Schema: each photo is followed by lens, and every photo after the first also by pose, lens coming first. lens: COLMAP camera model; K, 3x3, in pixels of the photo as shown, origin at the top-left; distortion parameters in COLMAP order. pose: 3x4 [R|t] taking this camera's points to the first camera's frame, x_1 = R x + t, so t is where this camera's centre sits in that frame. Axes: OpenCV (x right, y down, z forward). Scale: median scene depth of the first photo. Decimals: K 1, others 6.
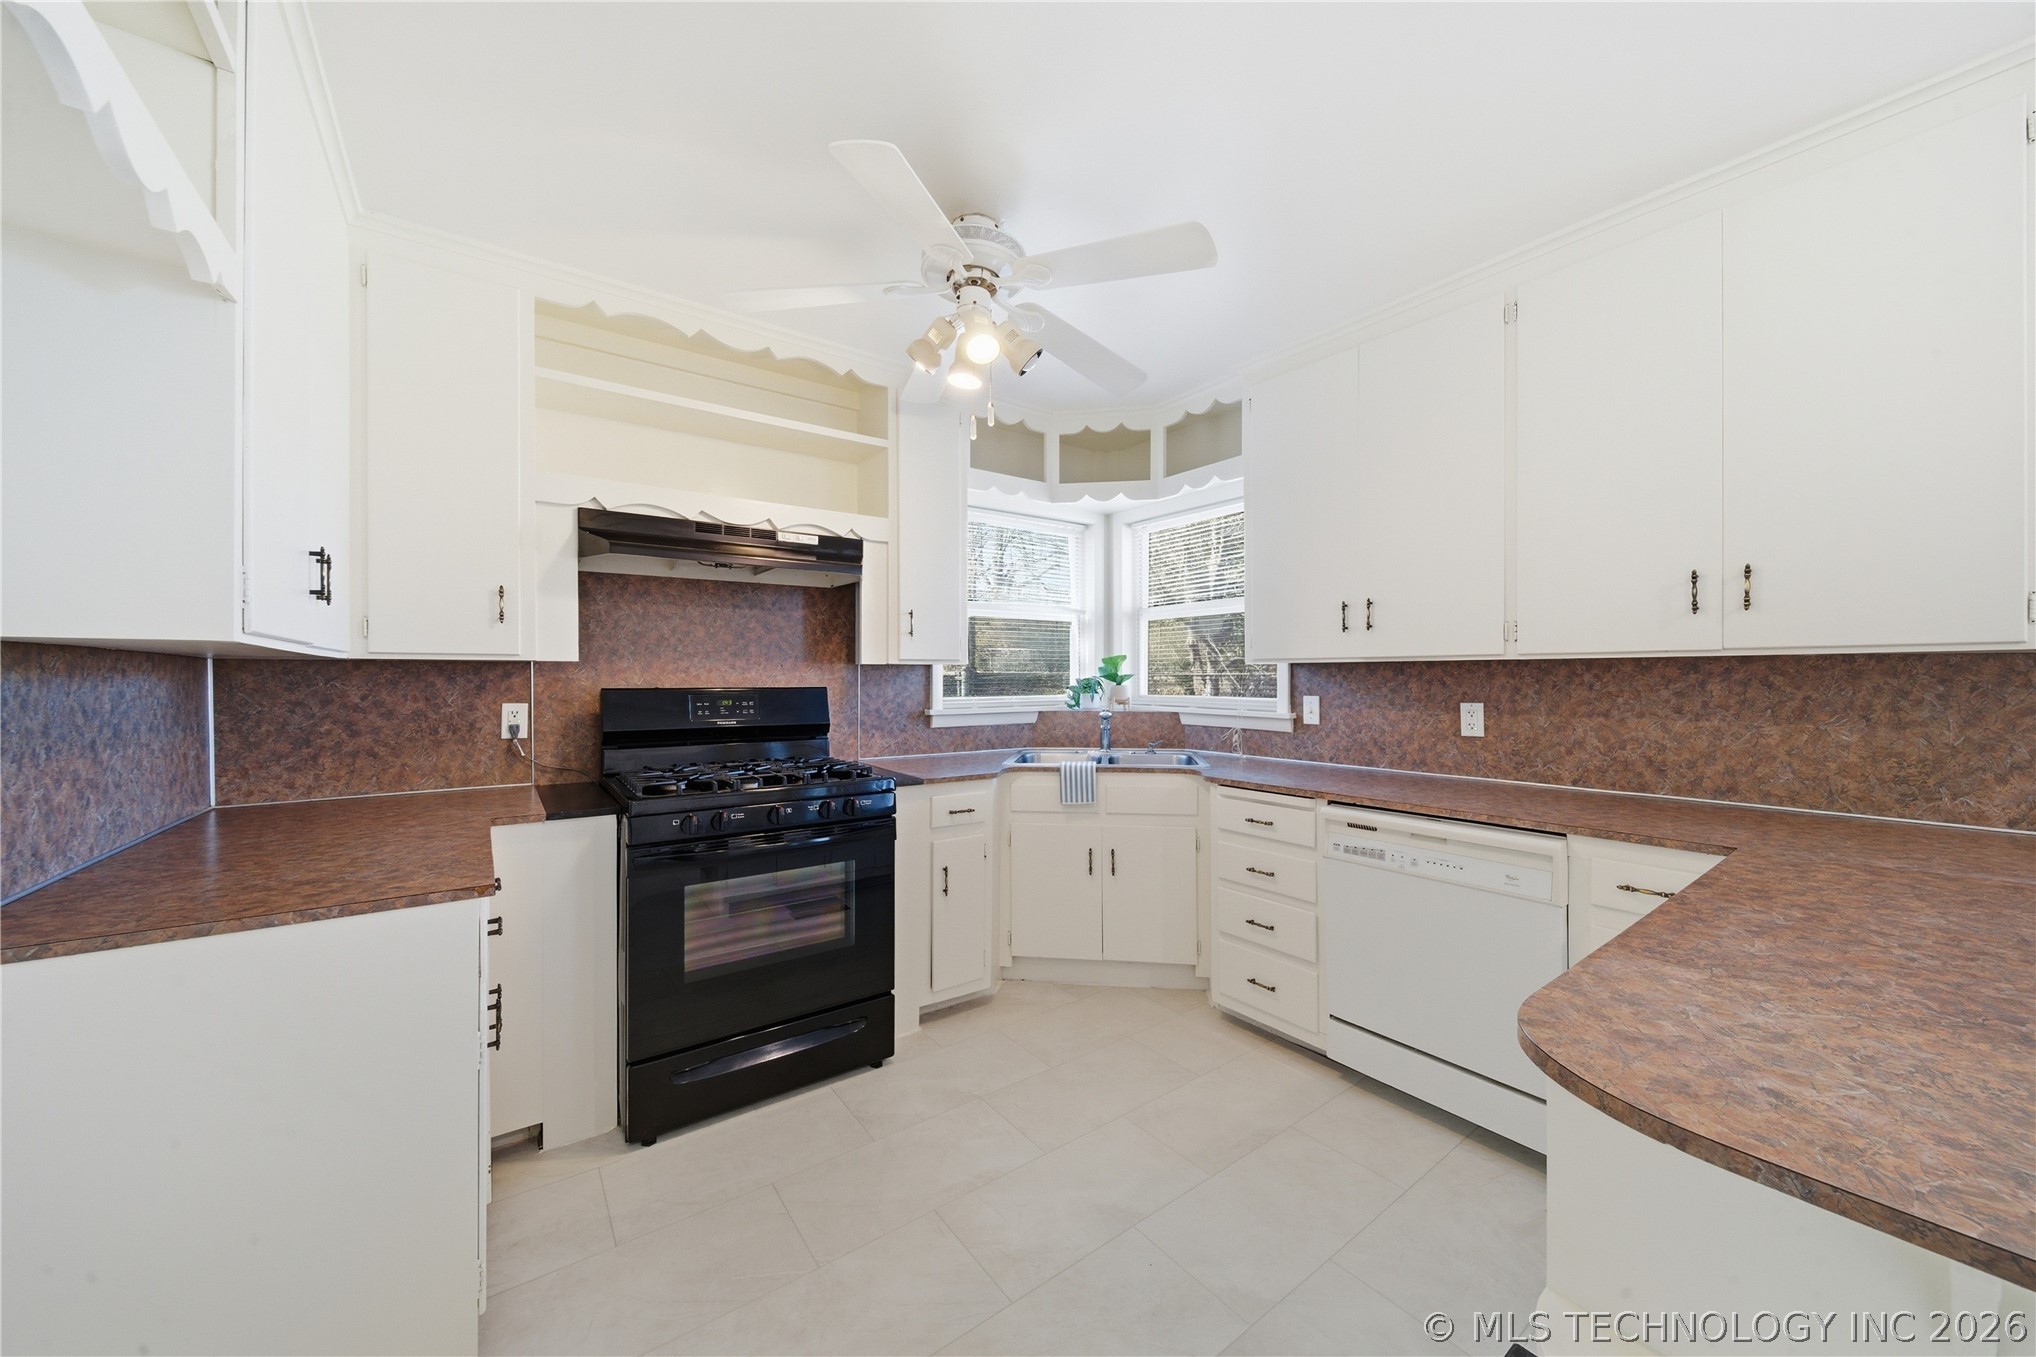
lens RADIAL K [[718.1, 0, 1017.0], [0, 718.1, 677.1], [0, 0, 1]] dist [-0.000709, -0.001506]
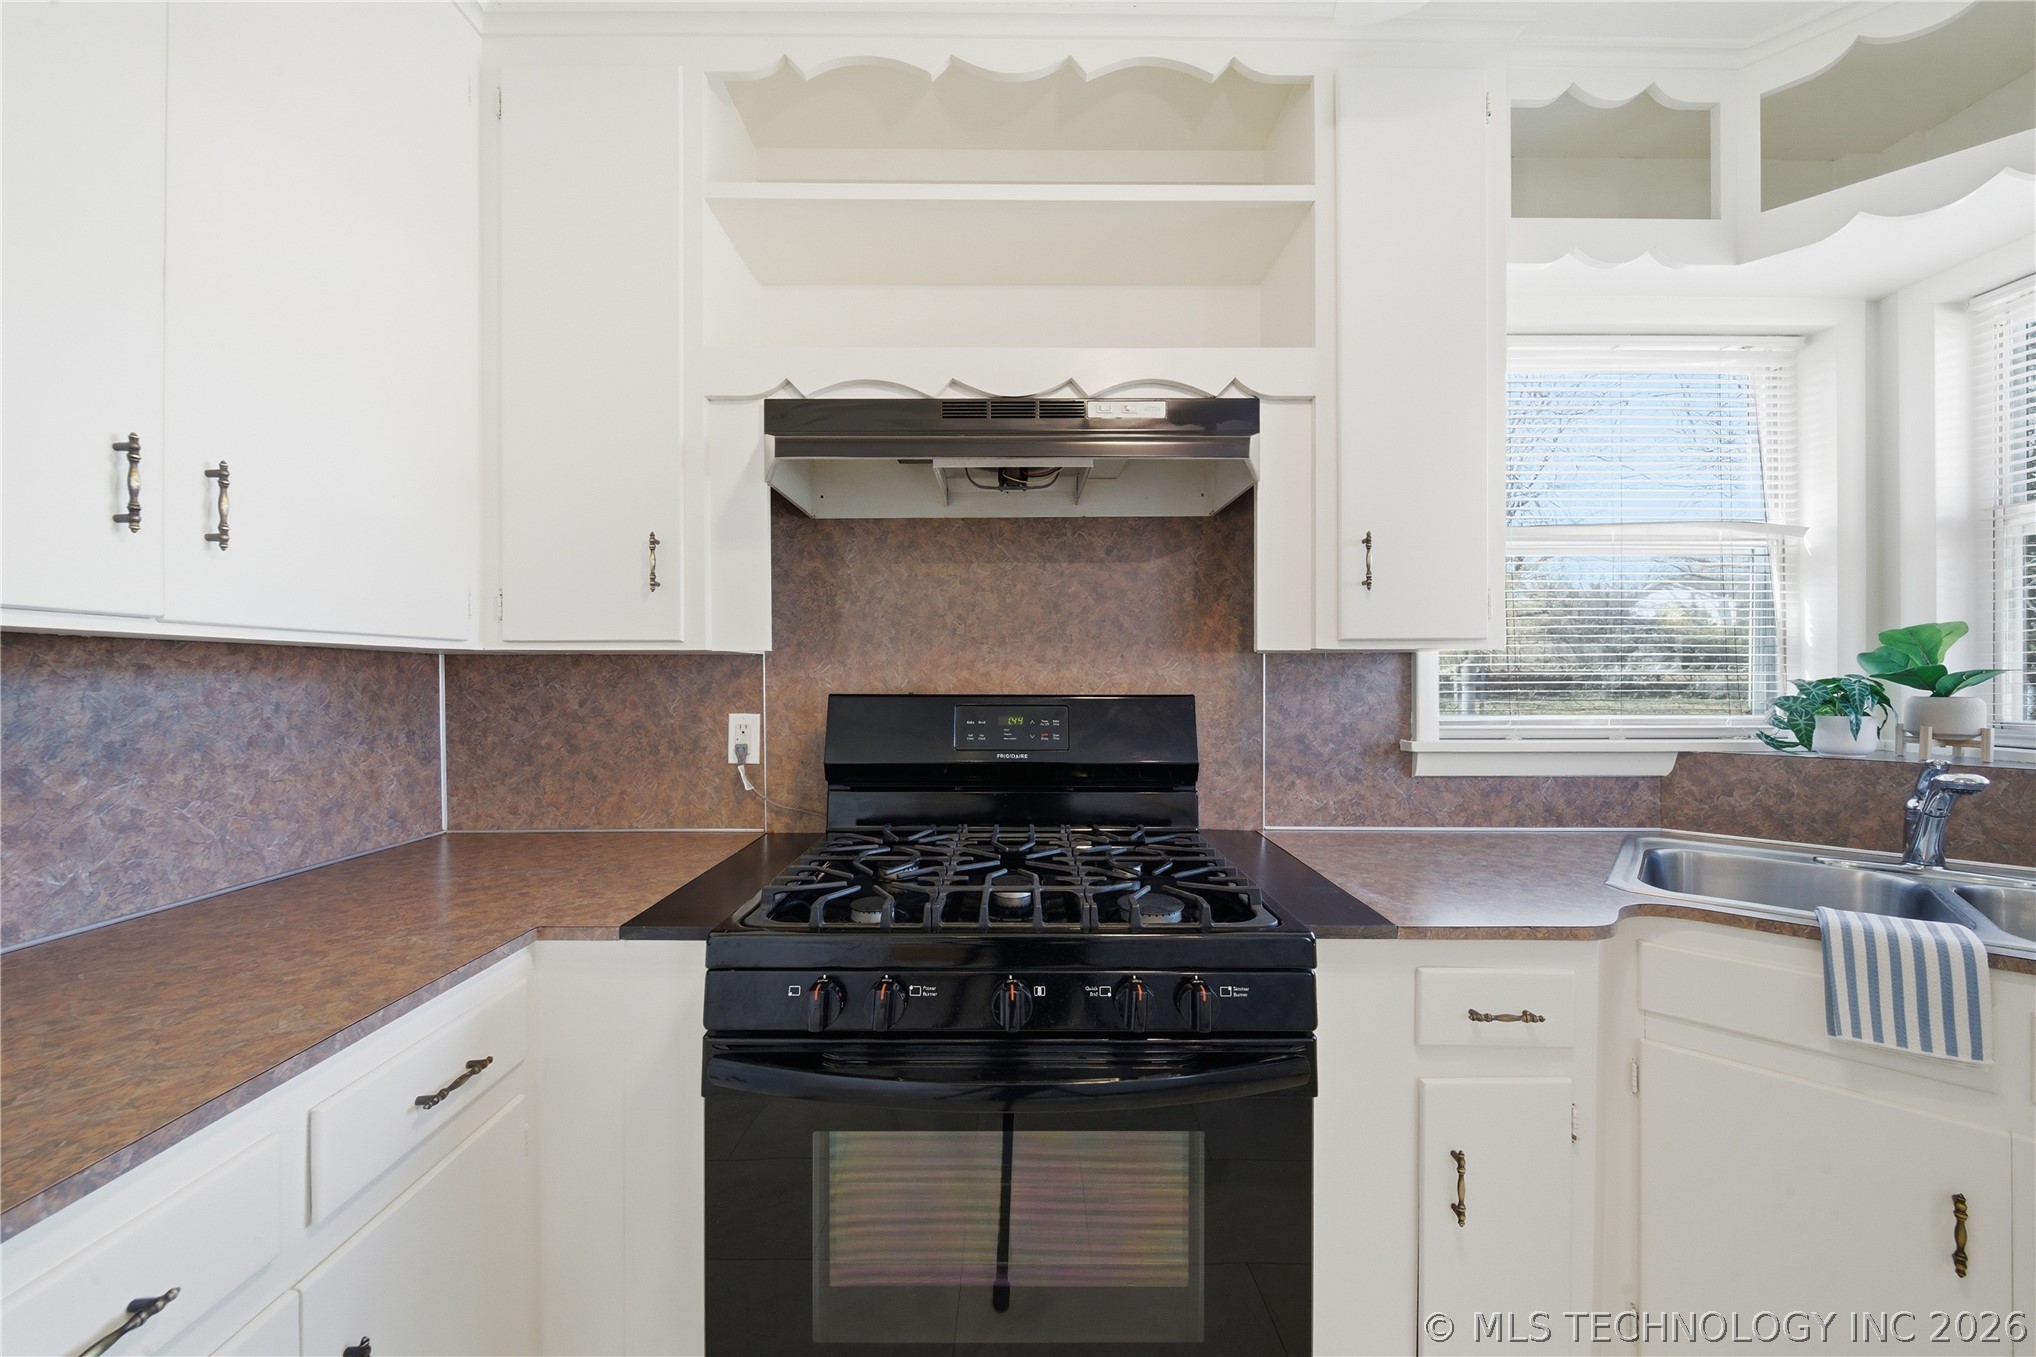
lens RADIAL K [[718.1, 0, 1017.0], [0, 718.1, 677.1], [0, 0, 1]] dist [-0.000709, -0.001506]
pose [[0.814463, -0.000079, -0.580215, -0.066227], [-0.000317, 1.000000, -0.000581, 0.000858], [0.580215, 0.000657, 0.814463, 0.520300]]
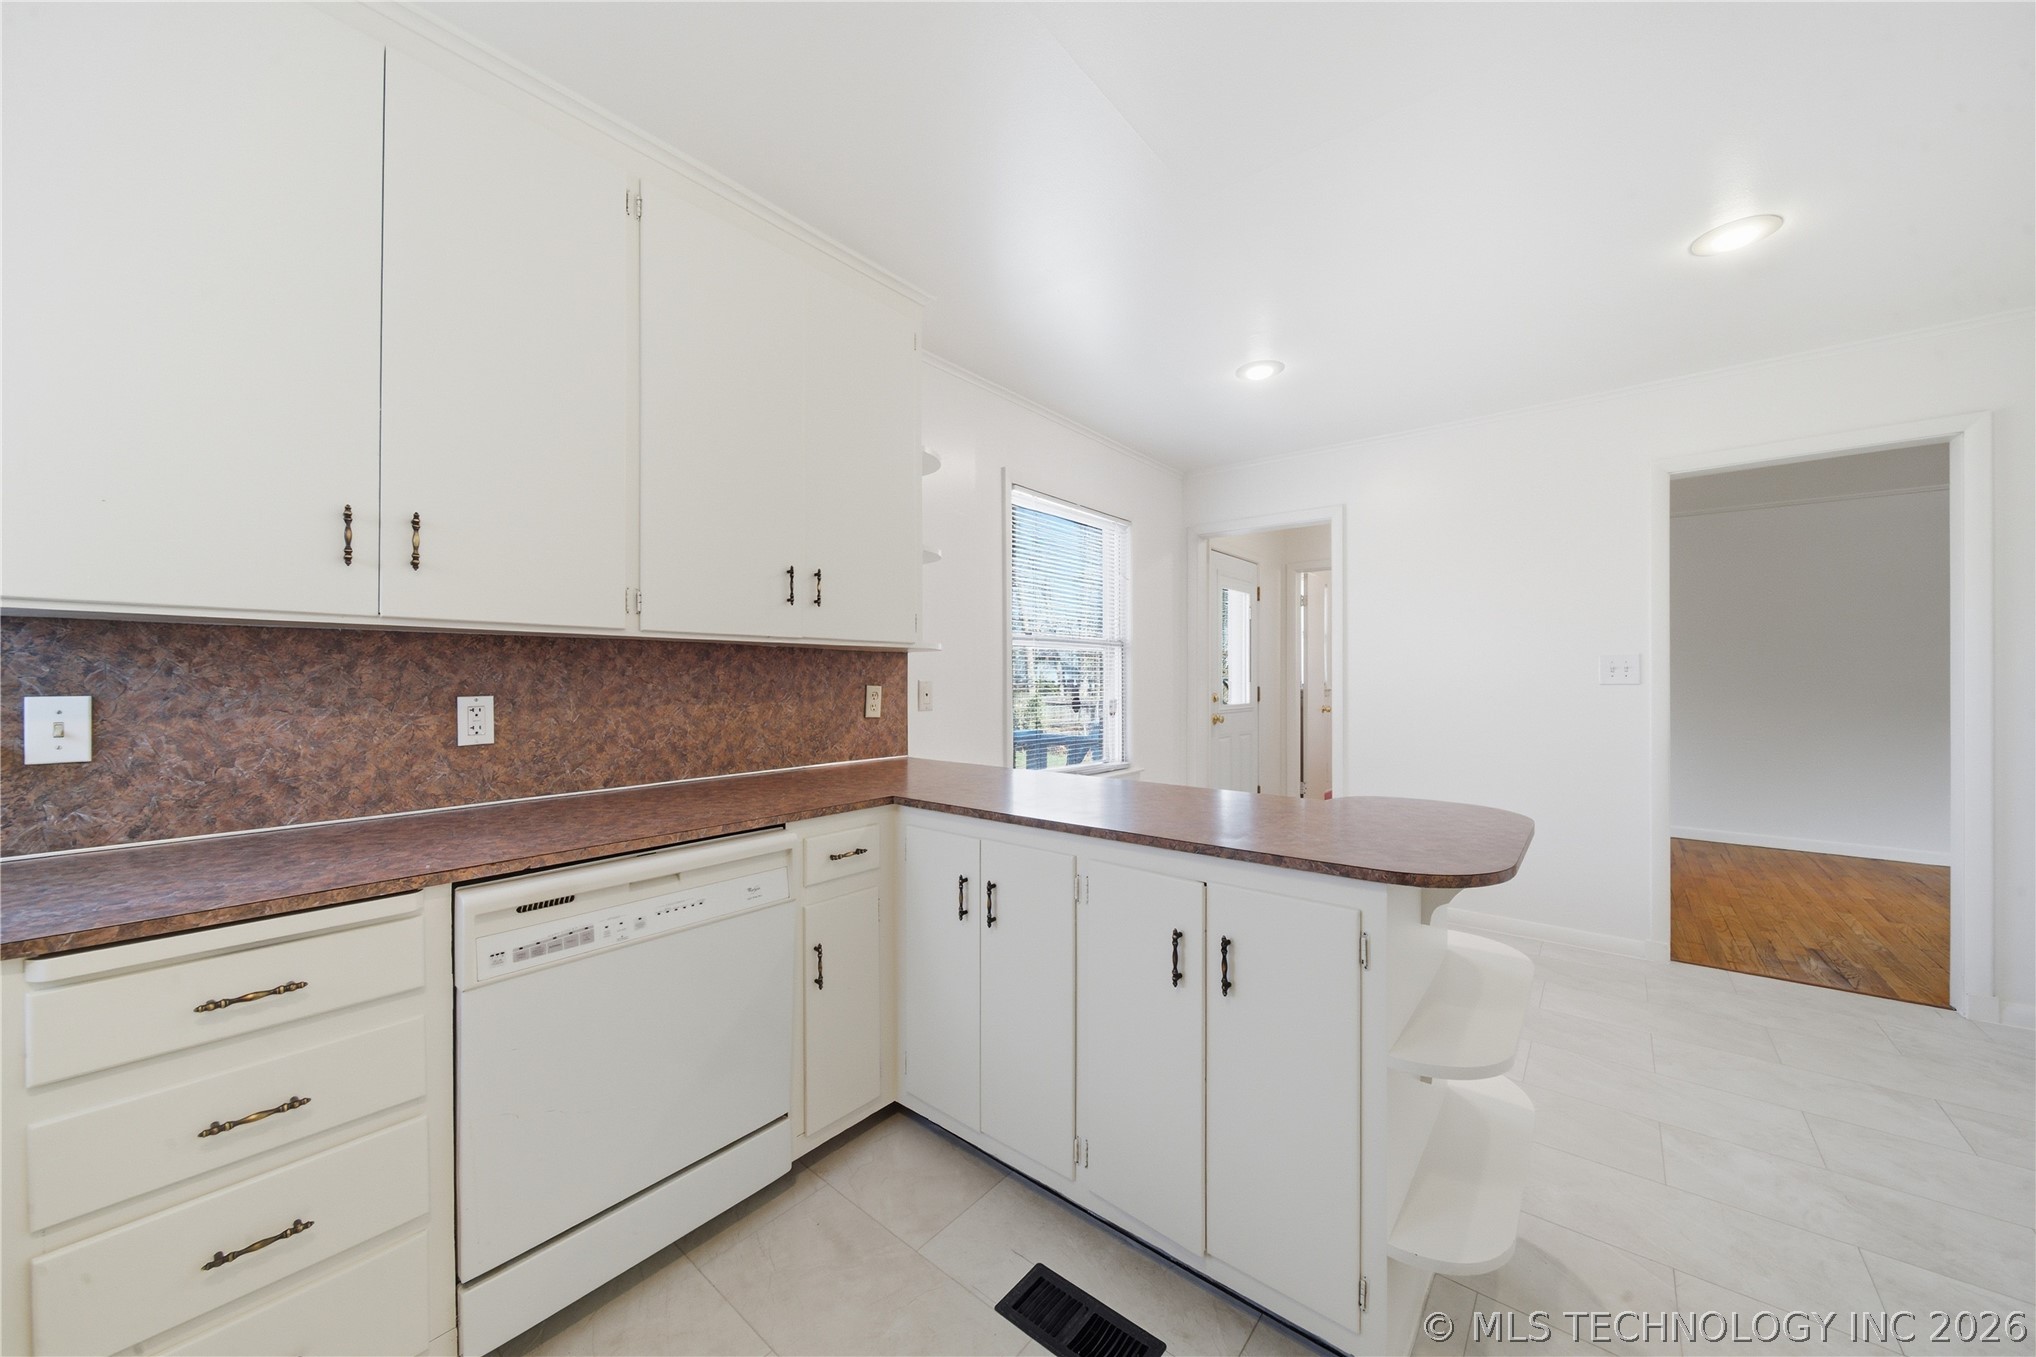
lens RADIAL K [[718.1, 0, 1017.0], [0, 718.1, 677.1], [0, 0, 1]] dist [-0.000709, -0.001506]
pose [[-0.244326, 0.004863, 0.969681, -0.152577], [0.002270, 0.999988, -0.004443, 0.020244], [-0.969691, 0.001116, -0.244334, 0.617833]]
